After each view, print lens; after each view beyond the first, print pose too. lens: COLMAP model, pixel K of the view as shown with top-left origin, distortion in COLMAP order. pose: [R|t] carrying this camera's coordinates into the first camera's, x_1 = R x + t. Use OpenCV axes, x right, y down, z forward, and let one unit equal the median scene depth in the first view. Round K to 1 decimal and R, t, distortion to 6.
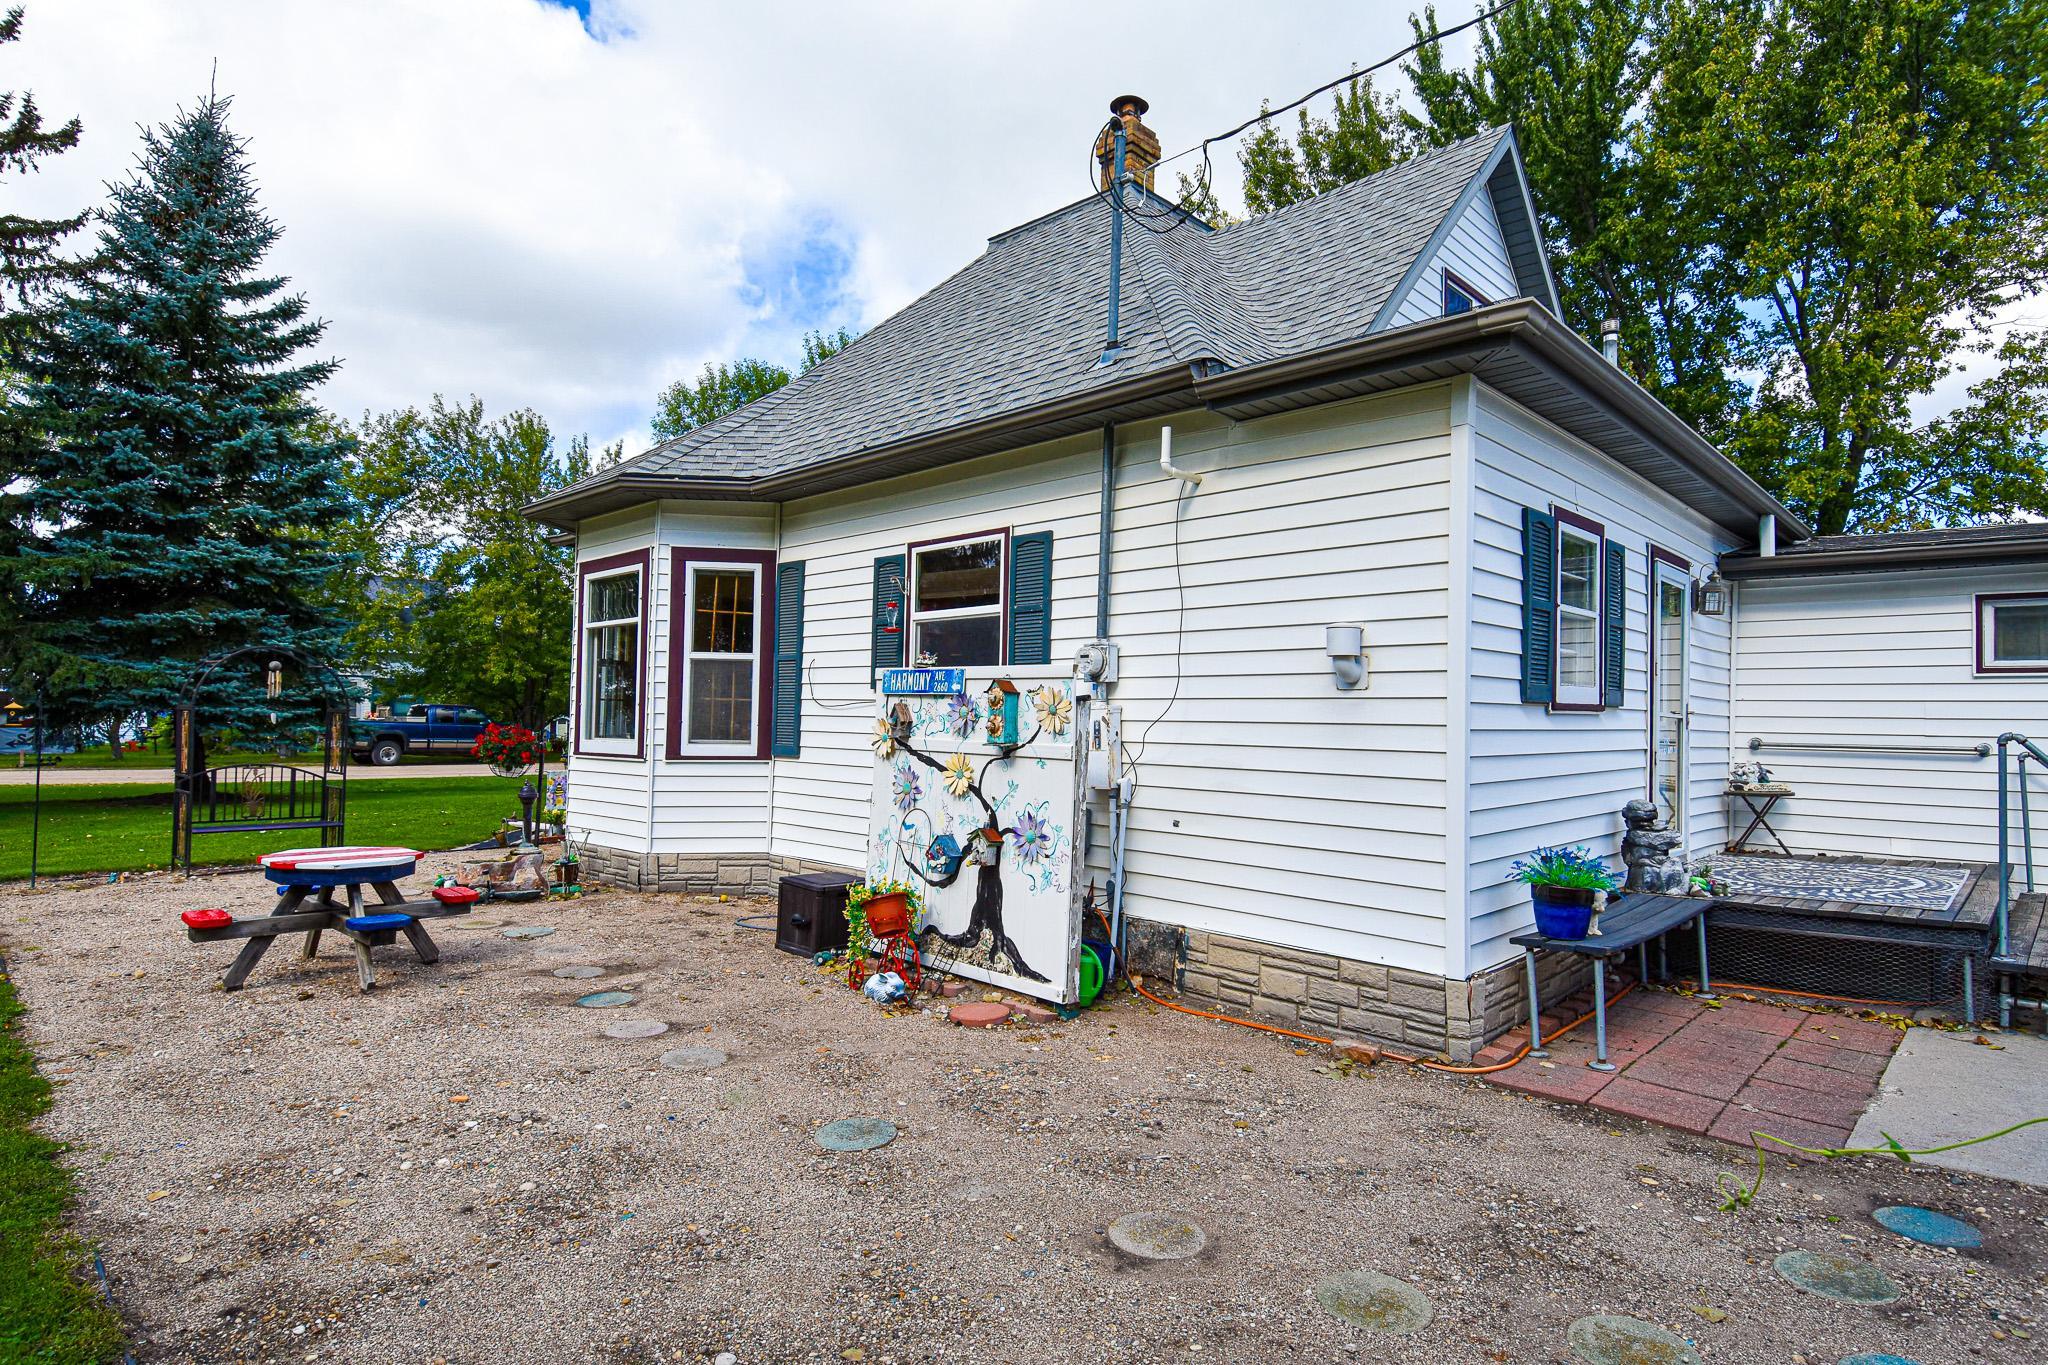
lens RADIAL K [[1066.8, 0, 1032.8], [0, 1066.8, 686.0], [0, 0, 1]] dist [0.052601, -0.054479]
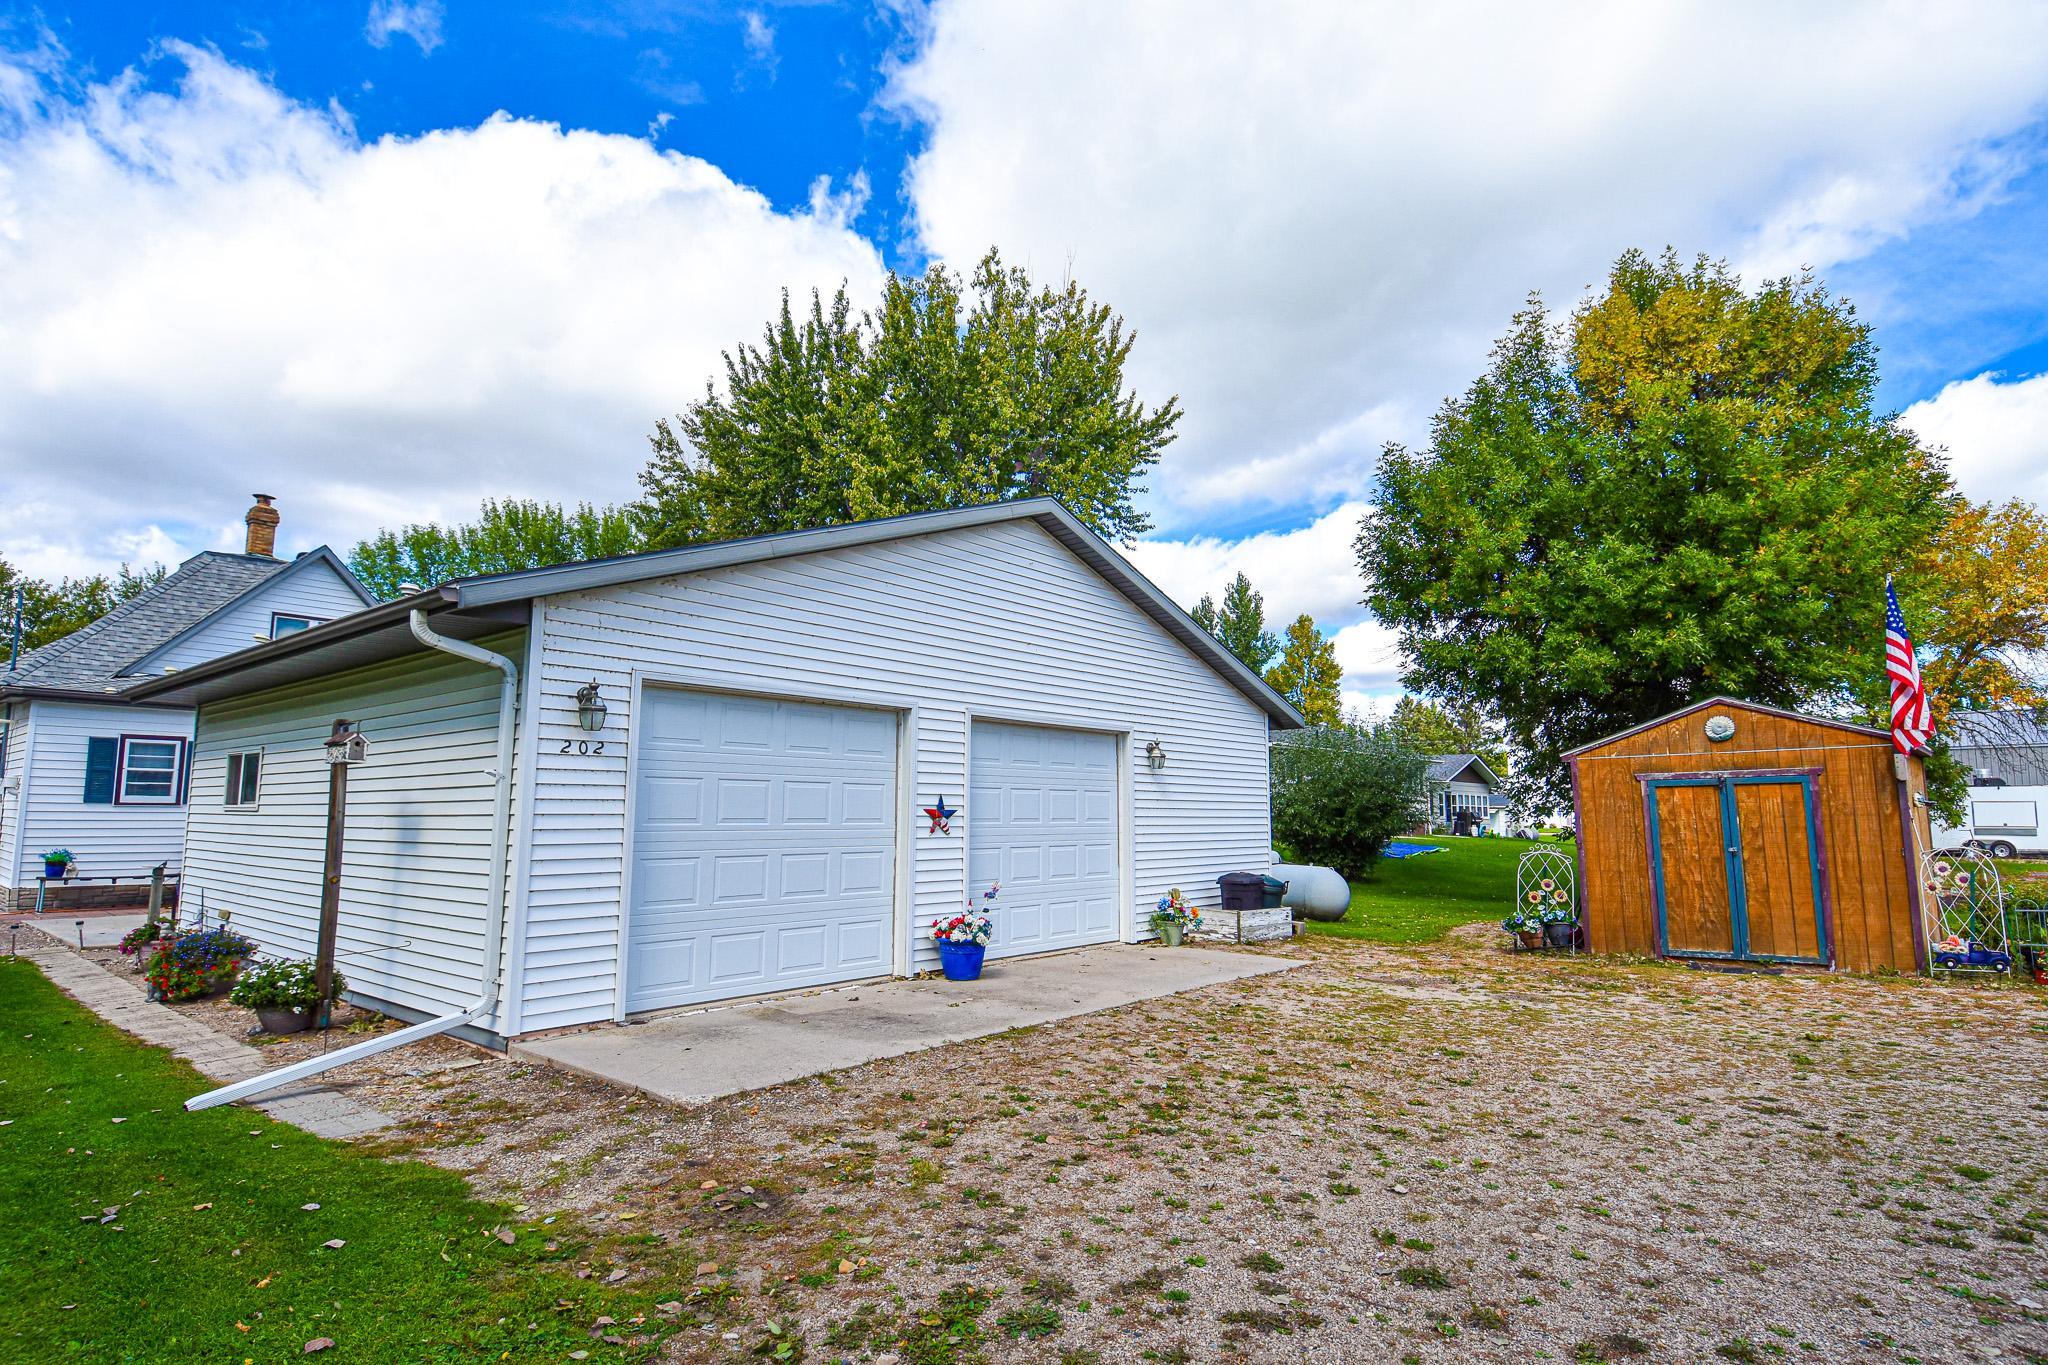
lens RADIAL K [[1066.8, 0, 1032.8], [0, 1066.8, 686.0], [0, 0, 1]] dist [0.052601, -0.054479]
pose [[0.998240, -0.000346, 0.059306, 1.872596], [0.005442, 0.996300, -0.085777, -0.022737], [-0.059057, 0.085948, 0.994548, -1.380810]]
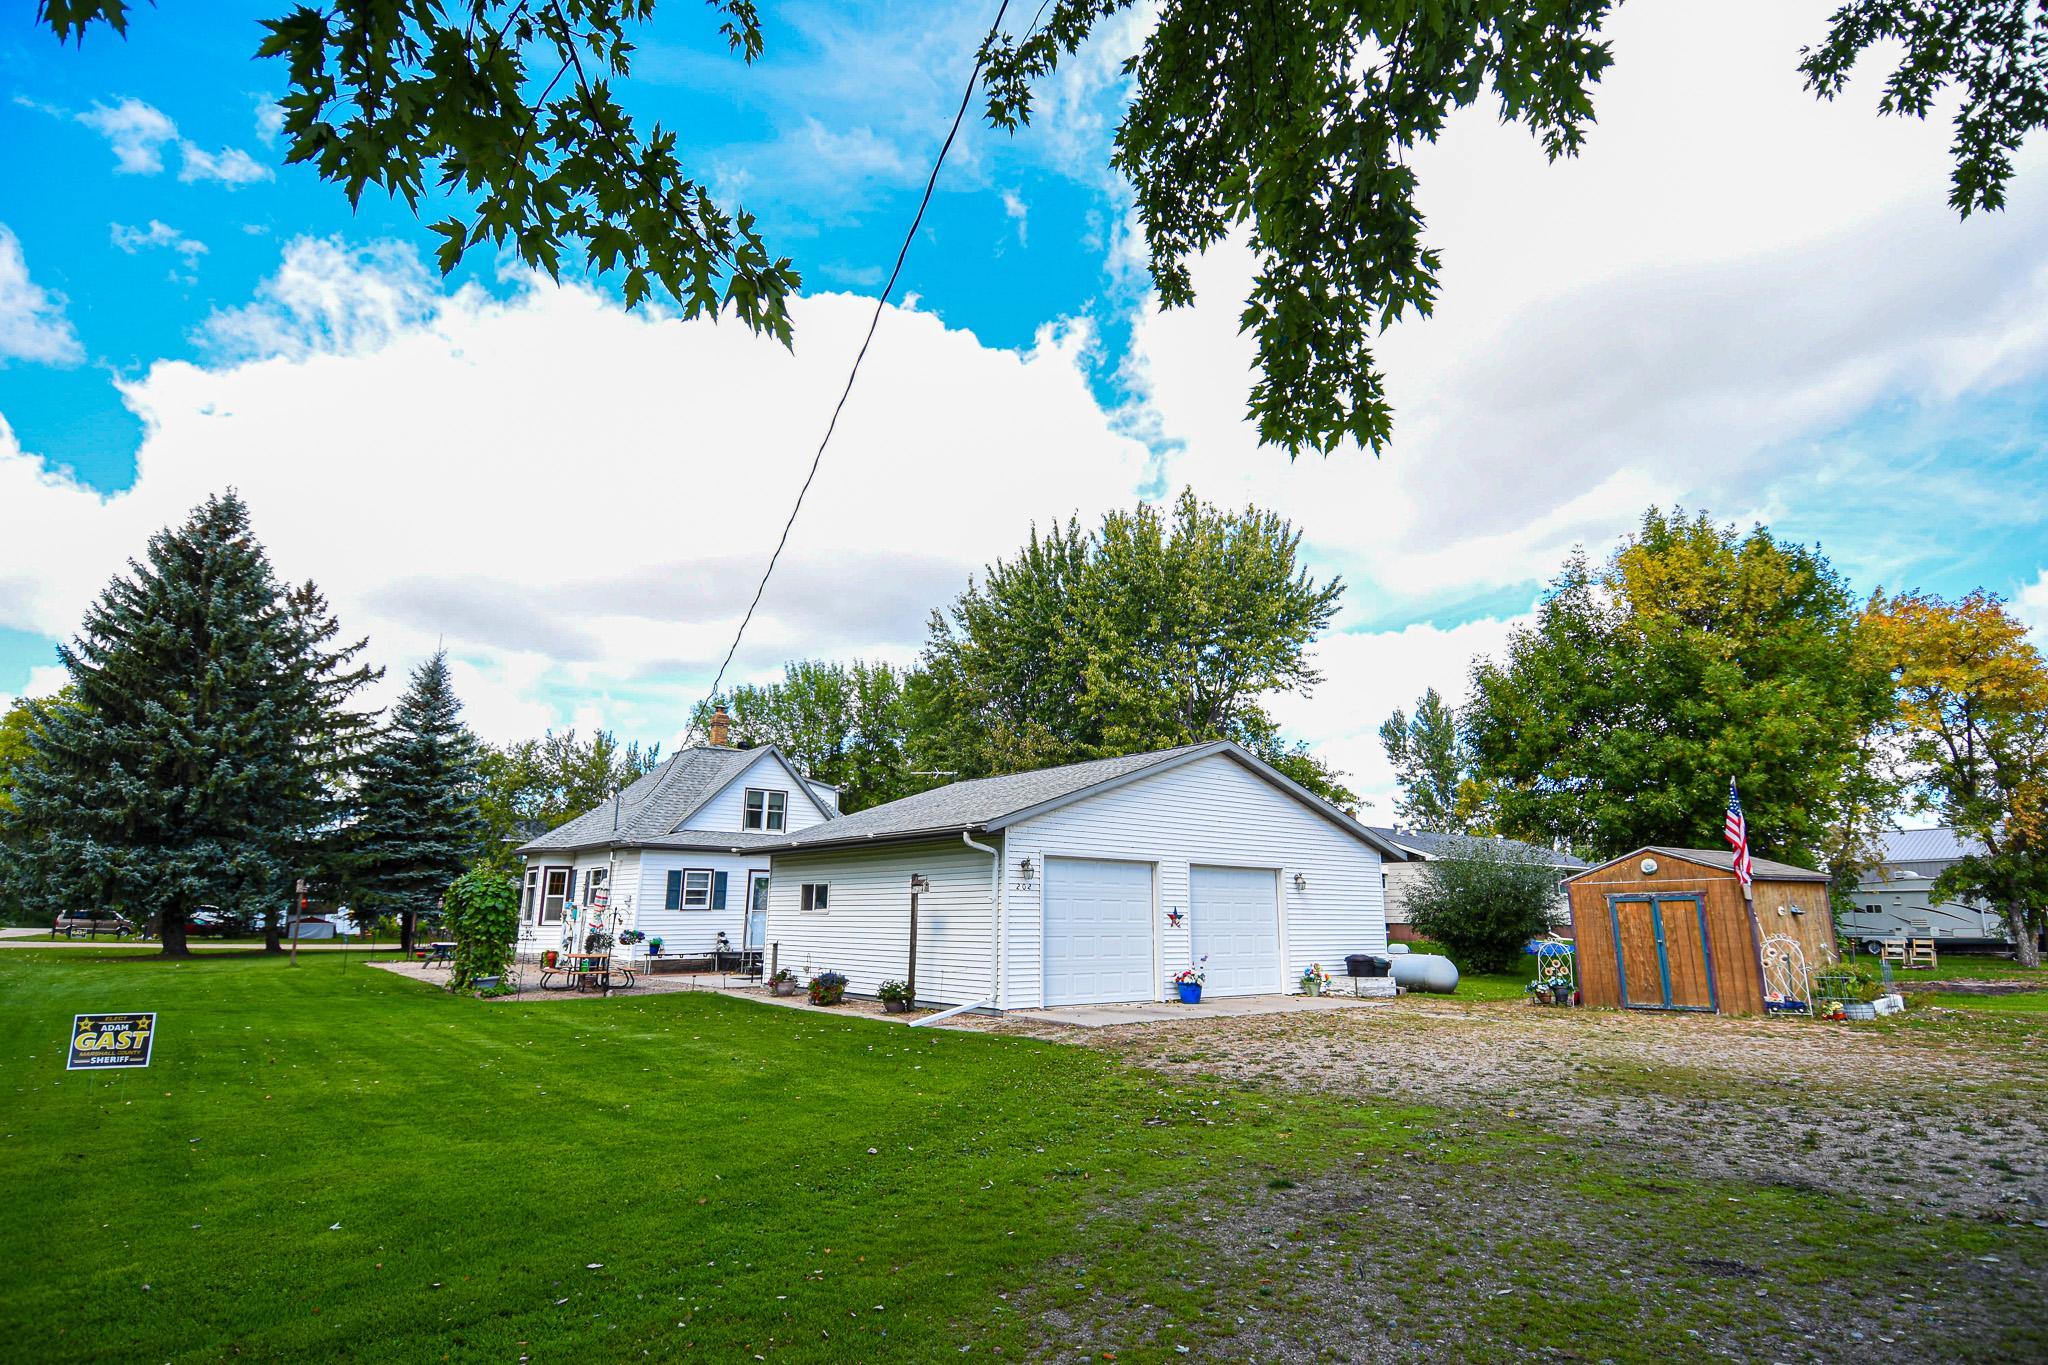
lens RADIAL K [[1066.8, 0, 1032.8], [0, 1066.8, 686.0], [0, 0, 1]] dist [0.052601, -0.054479]
pose [[0.991453, -0.032195, -0.126429, 1.843147], [0.009115, 0.983799, -0.179043, -0.061186], [0.130145, 0.176361, 0.975684, -2.526078]]
